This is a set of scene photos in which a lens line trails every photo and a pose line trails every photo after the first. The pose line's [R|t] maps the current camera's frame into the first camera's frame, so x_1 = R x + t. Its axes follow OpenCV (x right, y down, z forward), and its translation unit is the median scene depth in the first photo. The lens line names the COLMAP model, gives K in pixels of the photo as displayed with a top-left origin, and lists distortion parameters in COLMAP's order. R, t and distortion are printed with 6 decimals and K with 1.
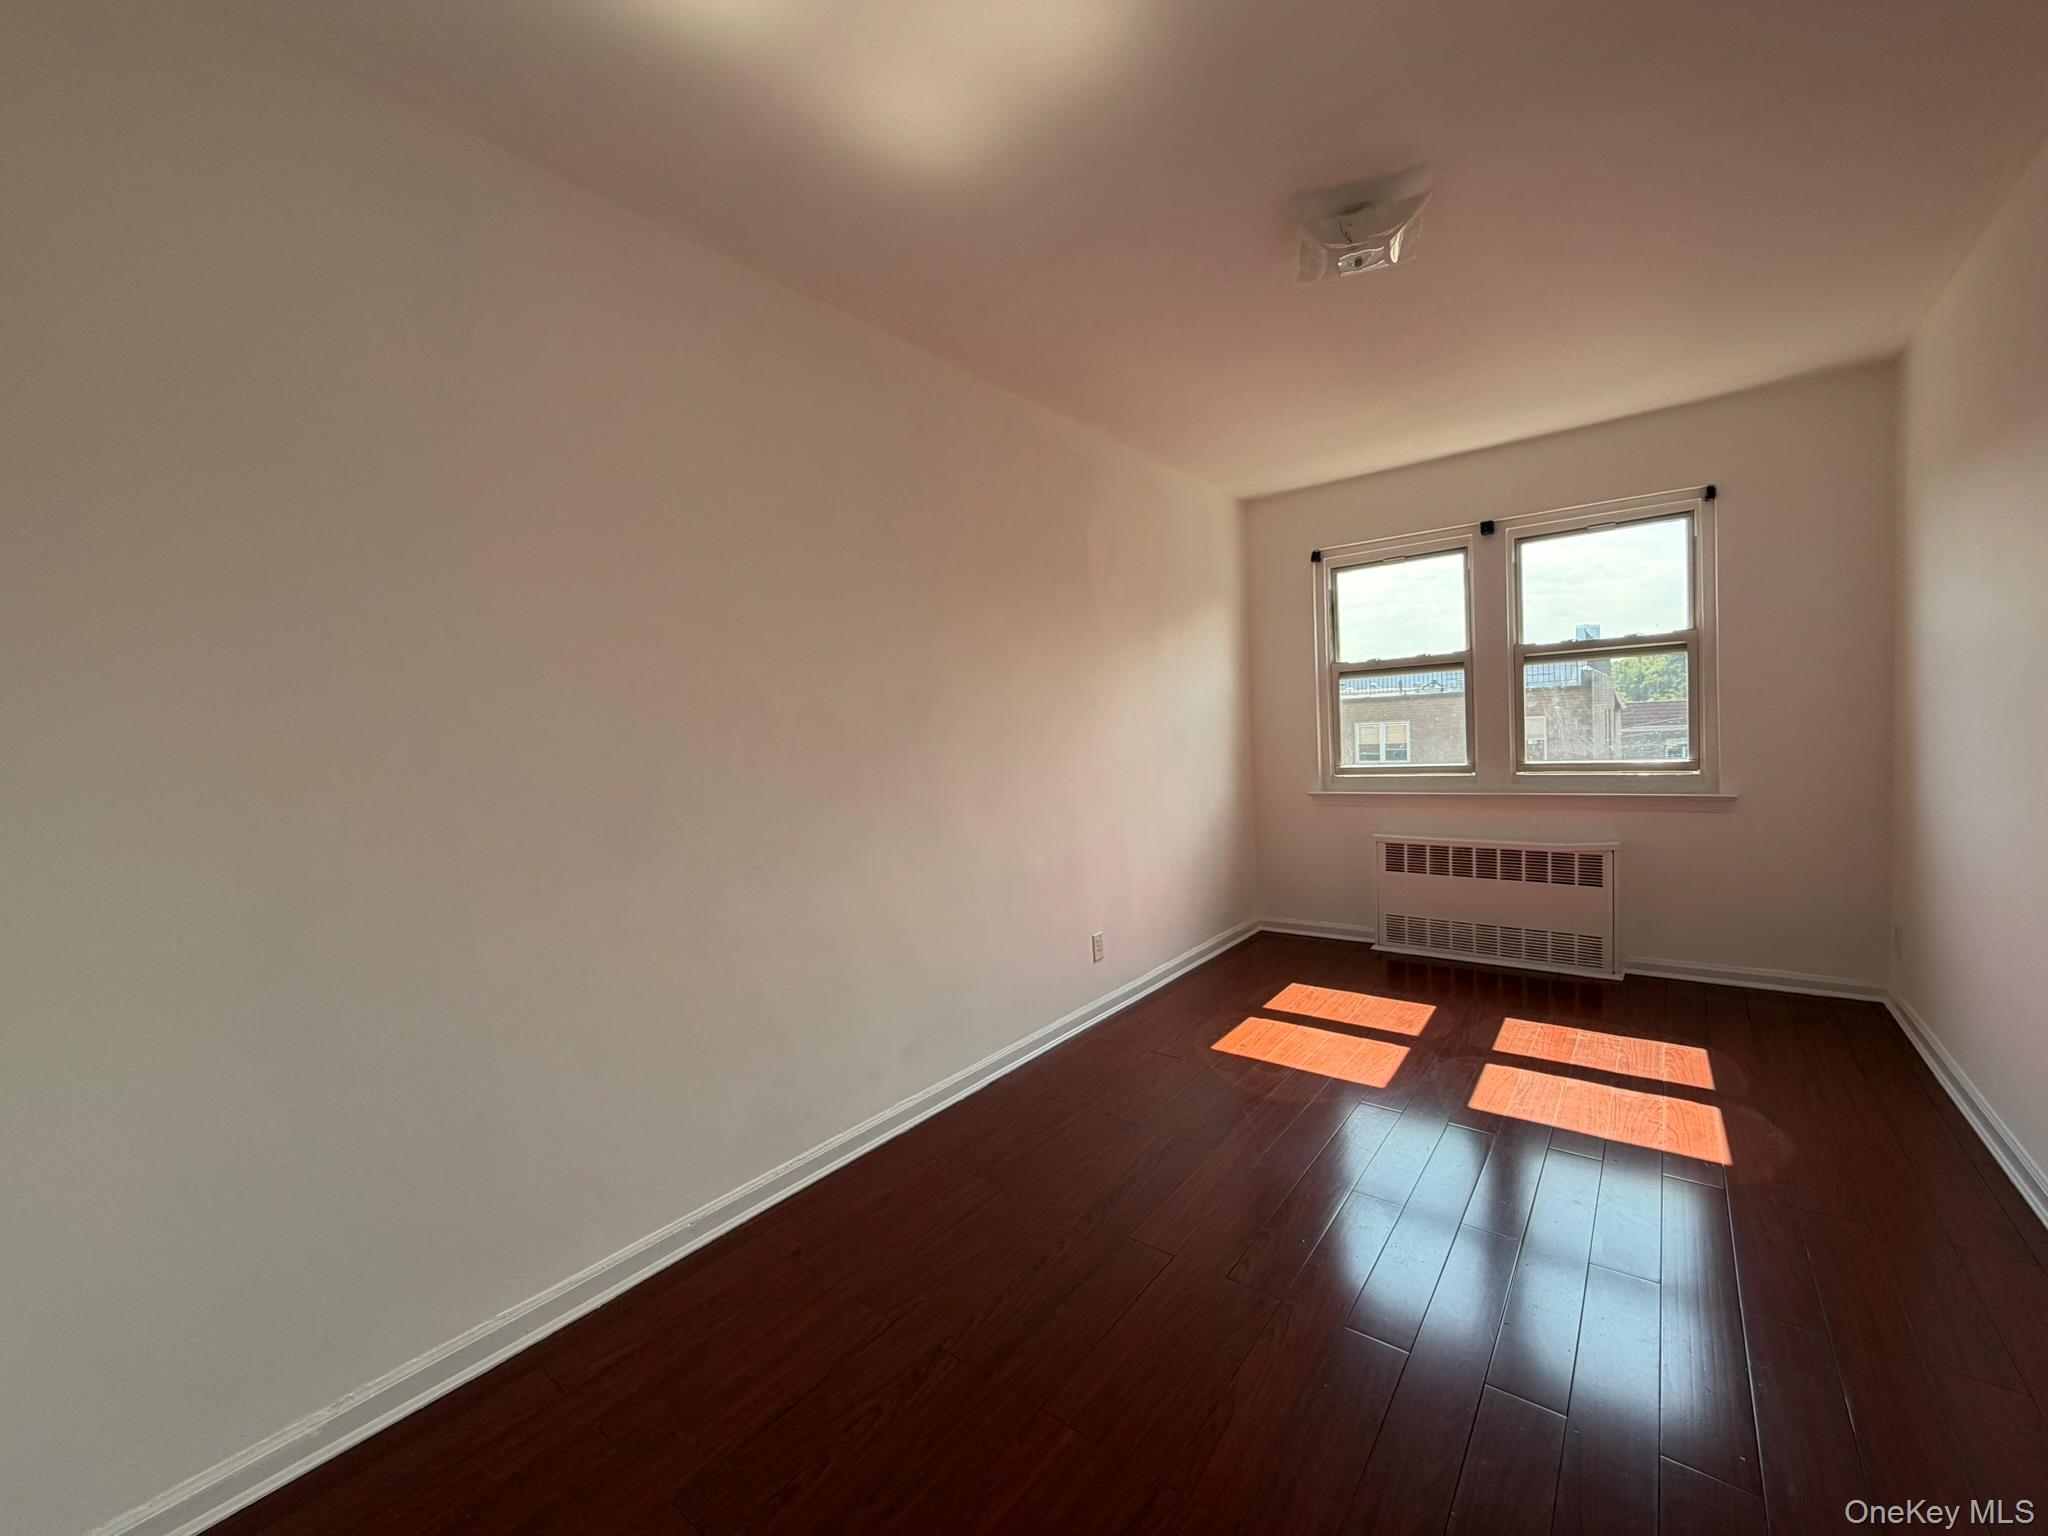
lens RADIAL K [[832.8, 0, 1017.1], [0, 832.8, 773.2], [0, 0, 1]] dist [-0.003214, 0.000677]
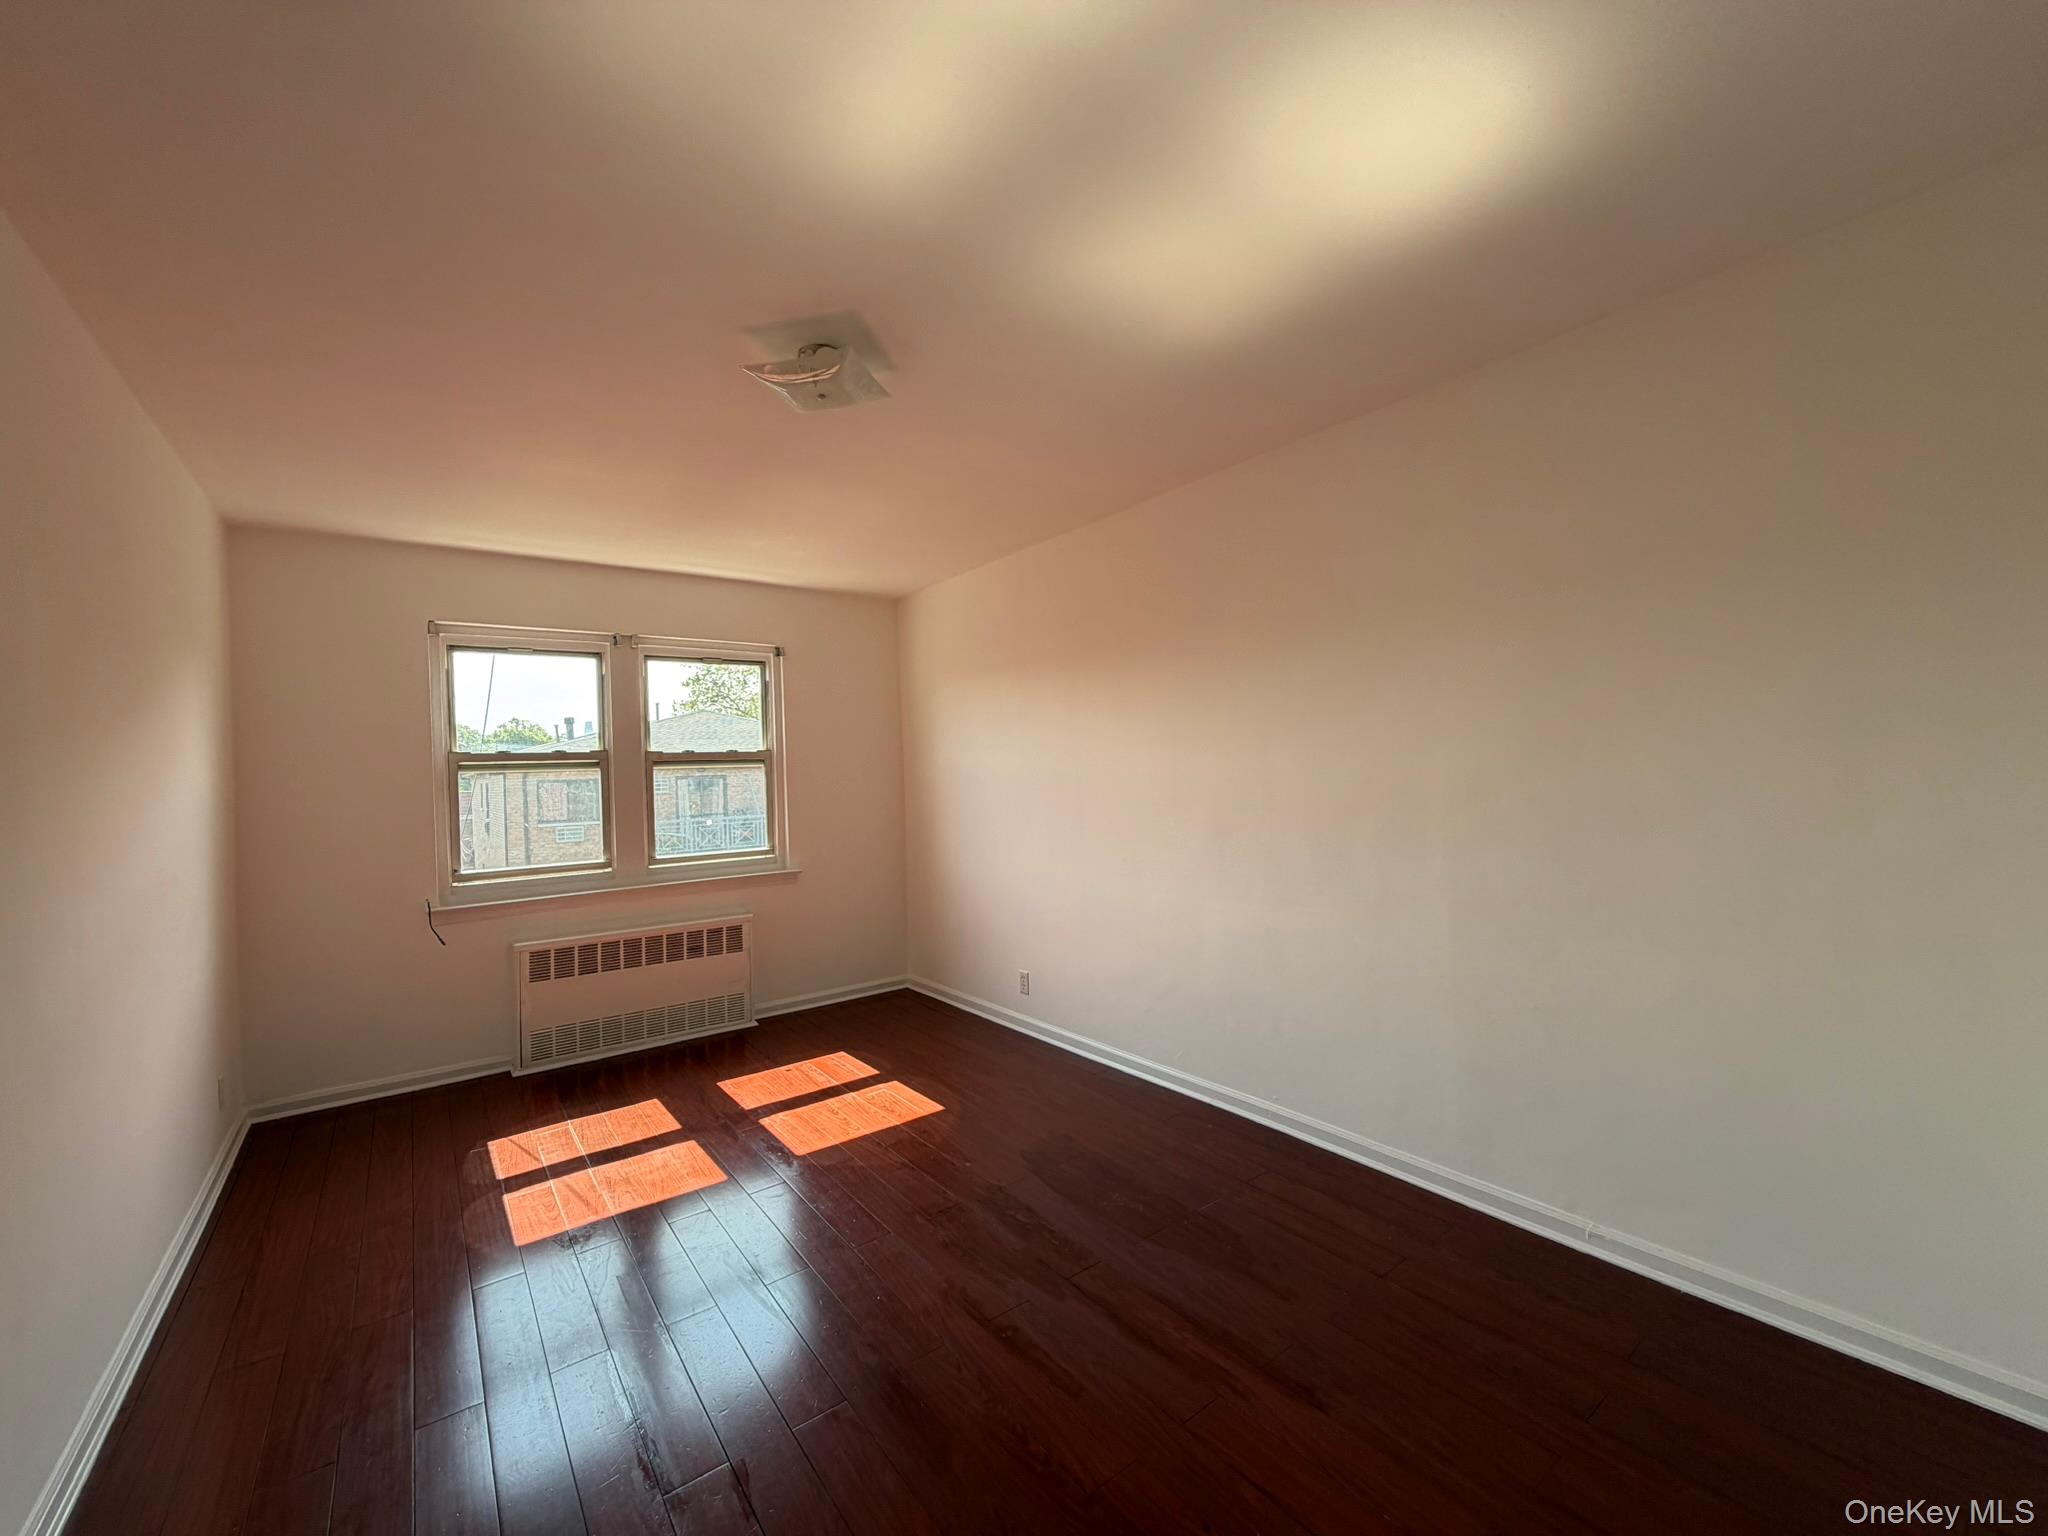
lens RADIAL K [[832.8, 0, 1009.5], [0, 832.8, 759.4], [0, 0, 1]] dist [-0.003214, 0.000677]
pose [[0.237012, 0.050231, 0.970207, -0.358470], [0.074278, 0.994802, -0.069649, -0.026765], [-0.968663, 0.088573, 0.232049, 0.270036]]
